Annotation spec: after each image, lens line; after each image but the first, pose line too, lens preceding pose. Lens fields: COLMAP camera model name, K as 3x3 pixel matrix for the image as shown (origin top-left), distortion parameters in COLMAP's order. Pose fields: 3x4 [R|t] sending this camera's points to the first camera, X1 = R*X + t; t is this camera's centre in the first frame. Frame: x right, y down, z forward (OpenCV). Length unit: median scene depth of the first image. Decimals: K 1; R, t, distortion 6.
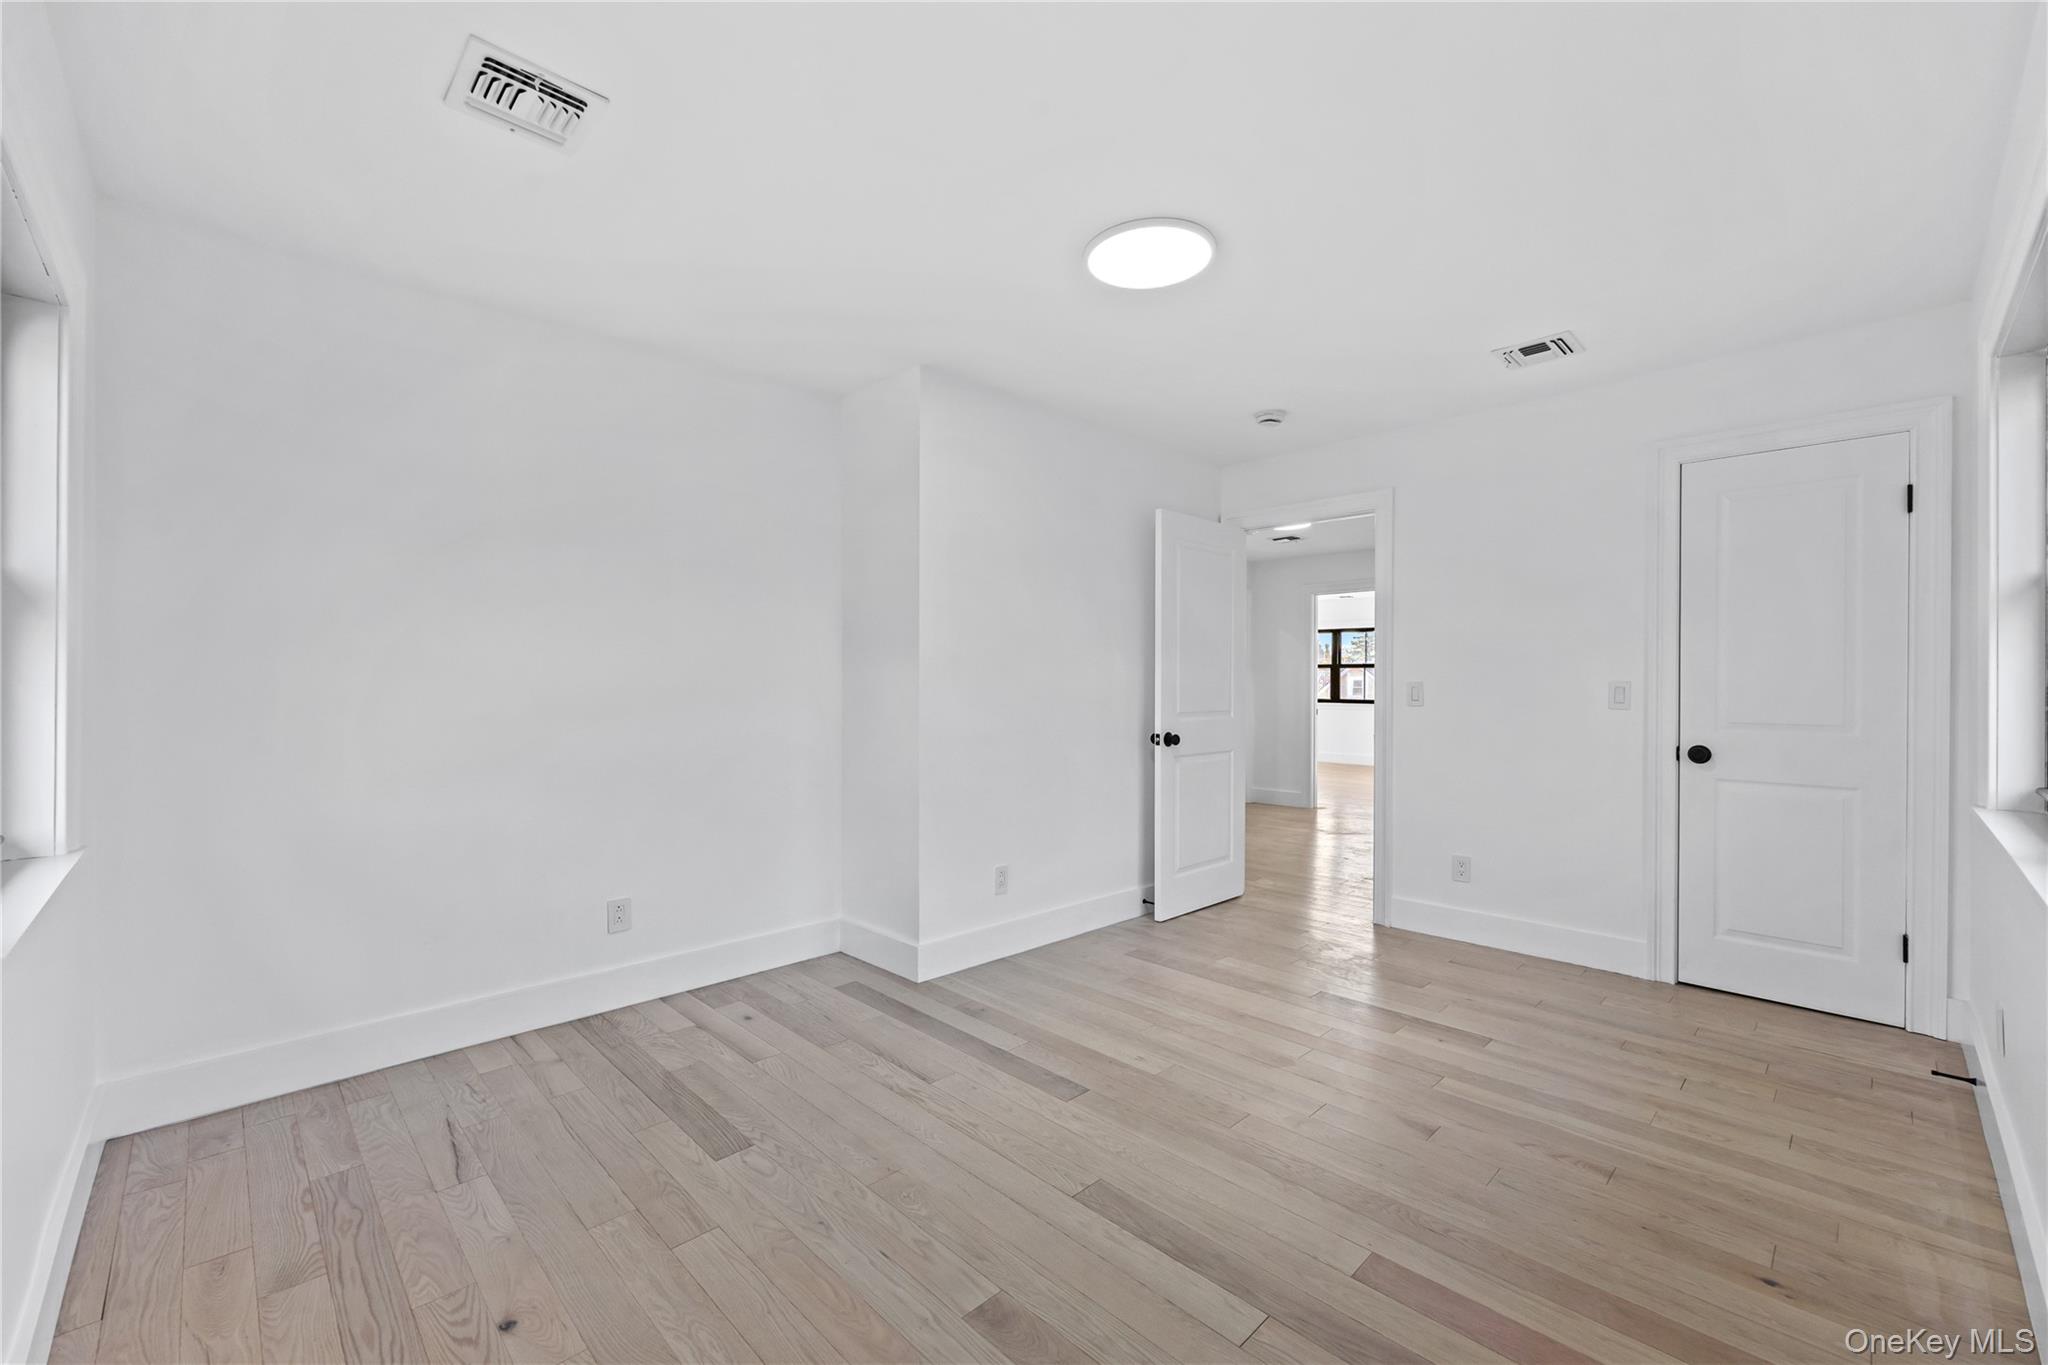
lens RADIAL K [[838.6, 0, 1024.9], [0, 838.6, 684.4], [0, 0, 1]] dist [-0.002874, 0.001027]
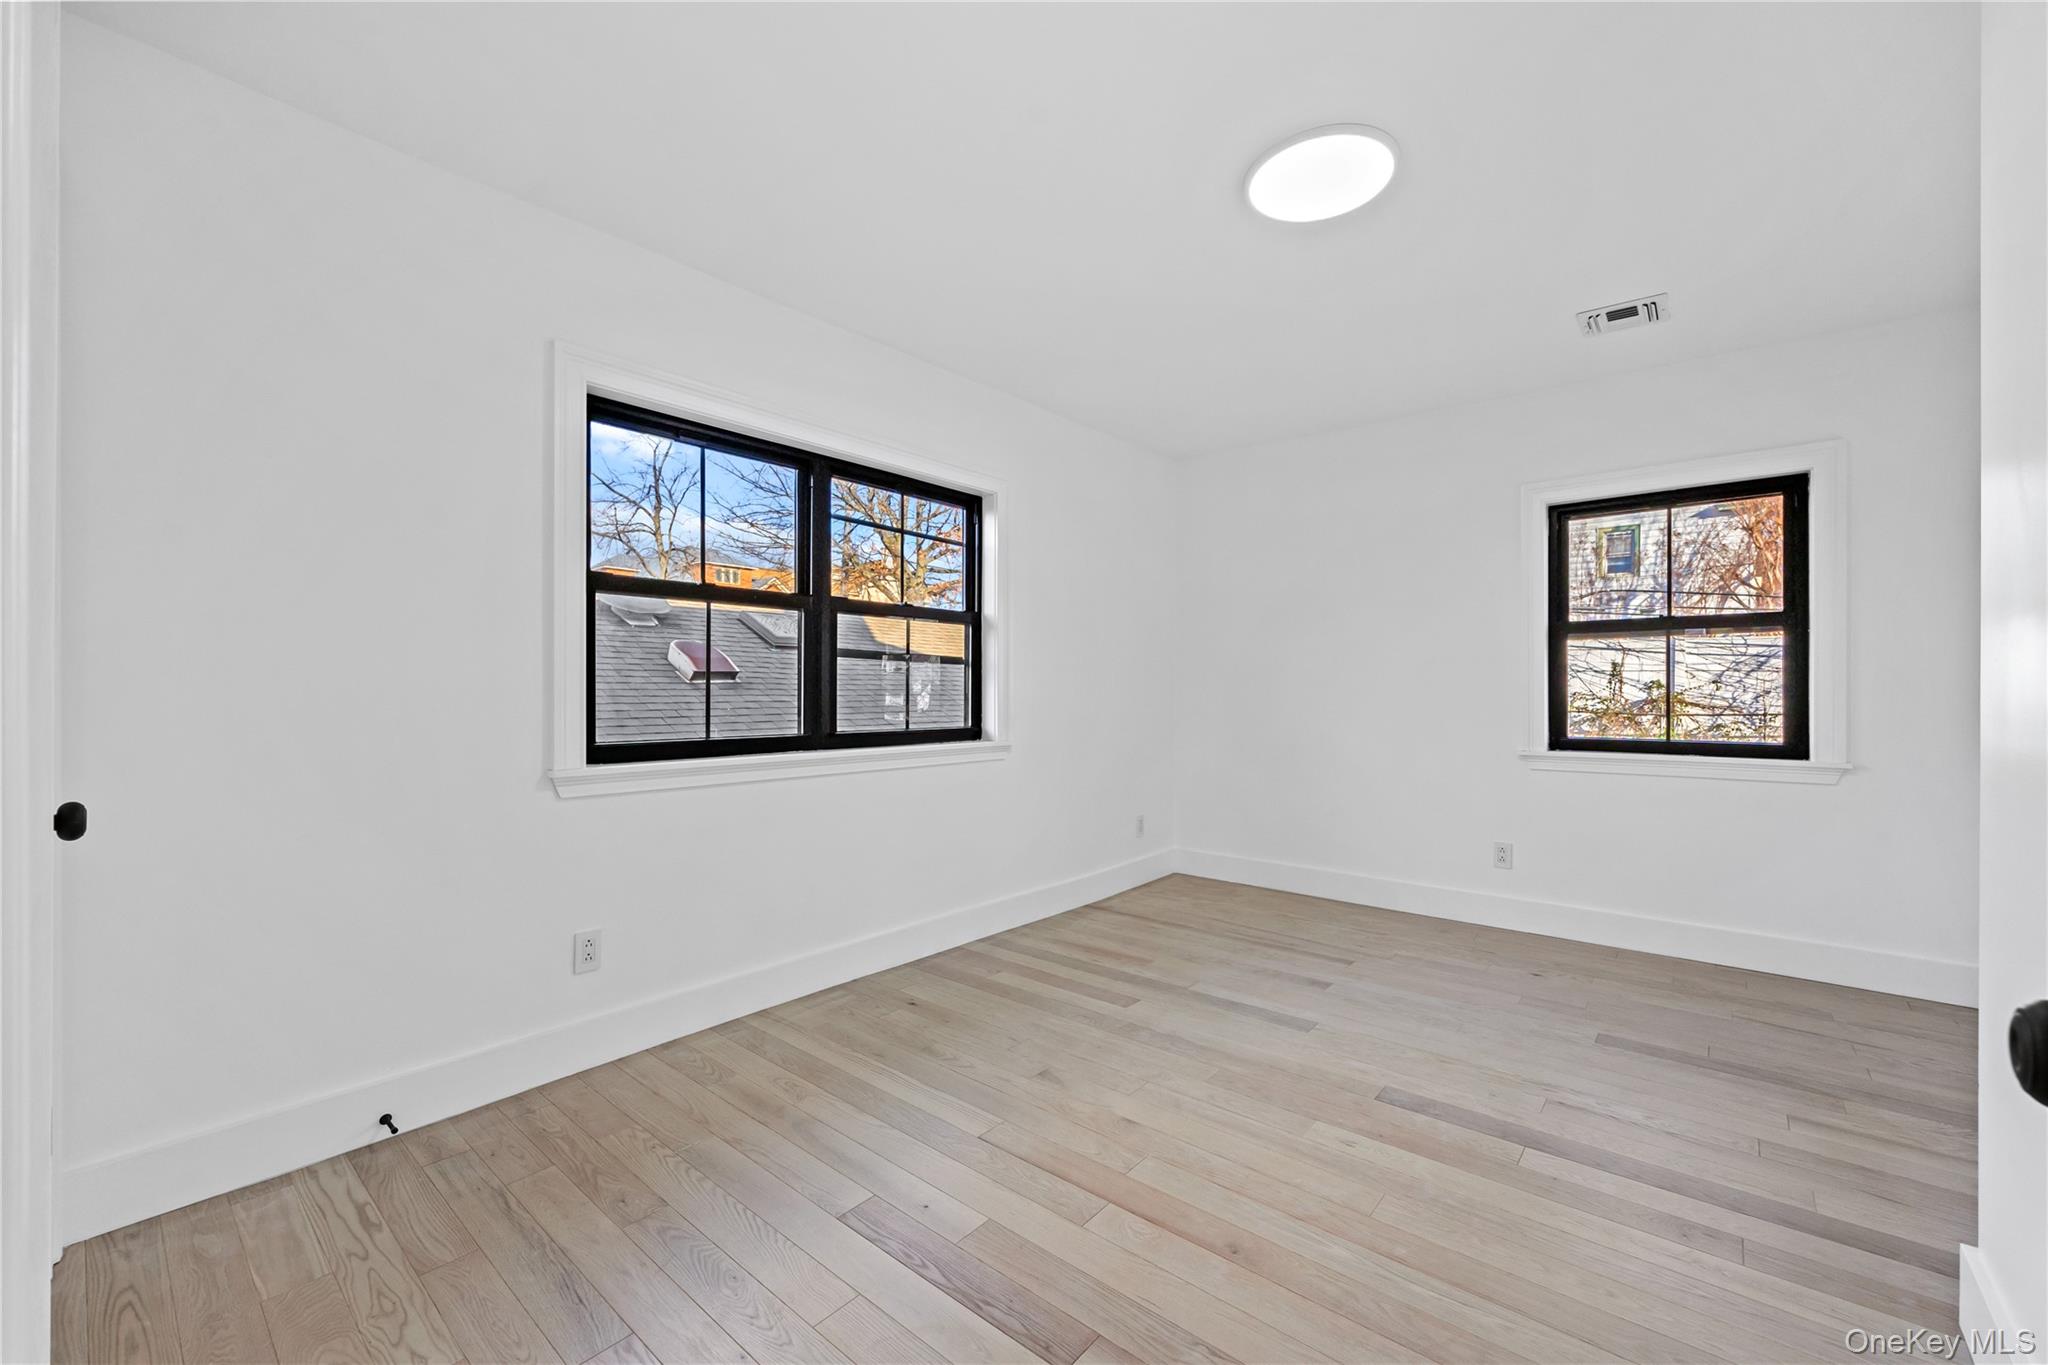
lens RADIAL K [[838.6, 0, 1028.4], [0, 838.6, 691.7], [0, 0, 1]] dist [-0.002874, 0.001027]
pose [[-0.995317, -0.002843, -0.096624, 0.585260], [-0.002948, 0.999995, 0.000943, 0.033300], [0.096621, 0.001224, -0.995320, 2.007073]]
